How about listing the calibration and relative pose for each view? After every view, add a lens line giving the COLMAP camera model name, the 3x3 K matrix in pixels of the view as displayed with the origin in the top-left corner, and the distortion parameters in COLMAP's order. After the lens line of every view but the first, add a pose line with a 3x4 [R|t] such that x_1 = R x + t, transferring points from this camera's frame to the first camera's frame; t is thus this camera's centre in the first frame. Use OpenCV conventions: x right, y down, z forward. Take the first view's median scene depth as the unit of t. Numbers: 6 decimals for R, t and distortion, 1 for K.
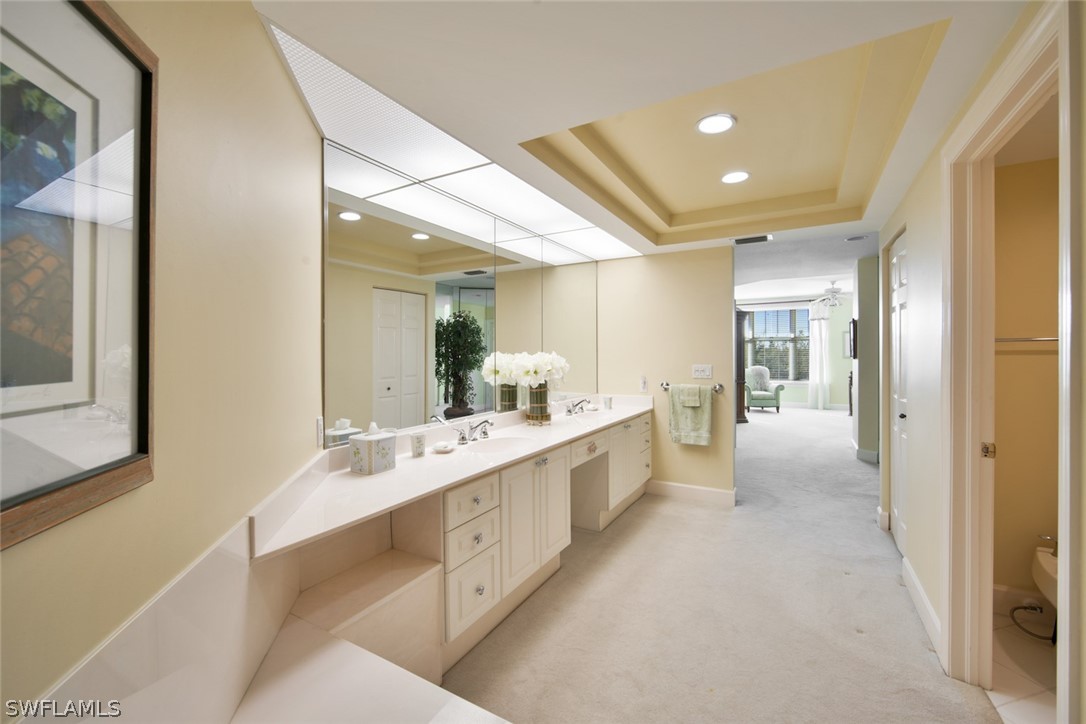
lens RADIAL K [[435.9, 0, 540.4], [0, 435.9, 356.2], [0, 0, 1]] dist [-0.010527, 0.002650]
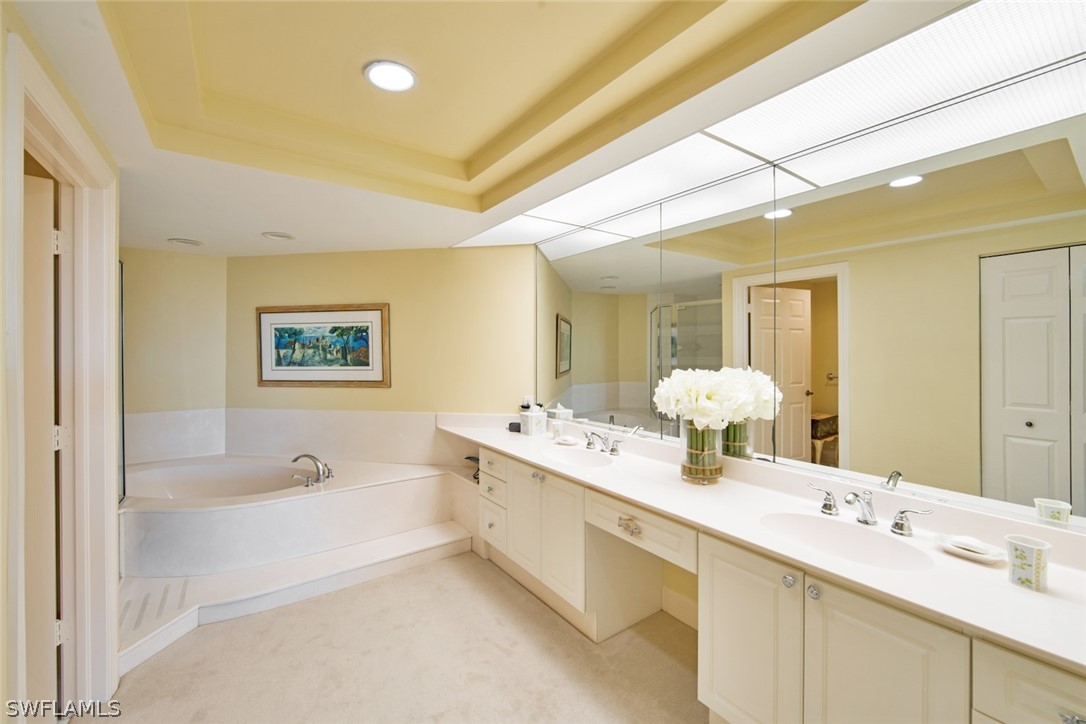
lens RADIAL K [[435.9, 0, 548.6], [0, 435.9, 352.4], [0, 0, 1]] dist [-0.010527, 0.002650]
pose [[-0.392290, 0.005563, -0.919825, 0.882570], [-0.002603, 0.999971, 0.007158, -0.047345], [0.919838, 0.005202, -0.392264, 1.367152]]
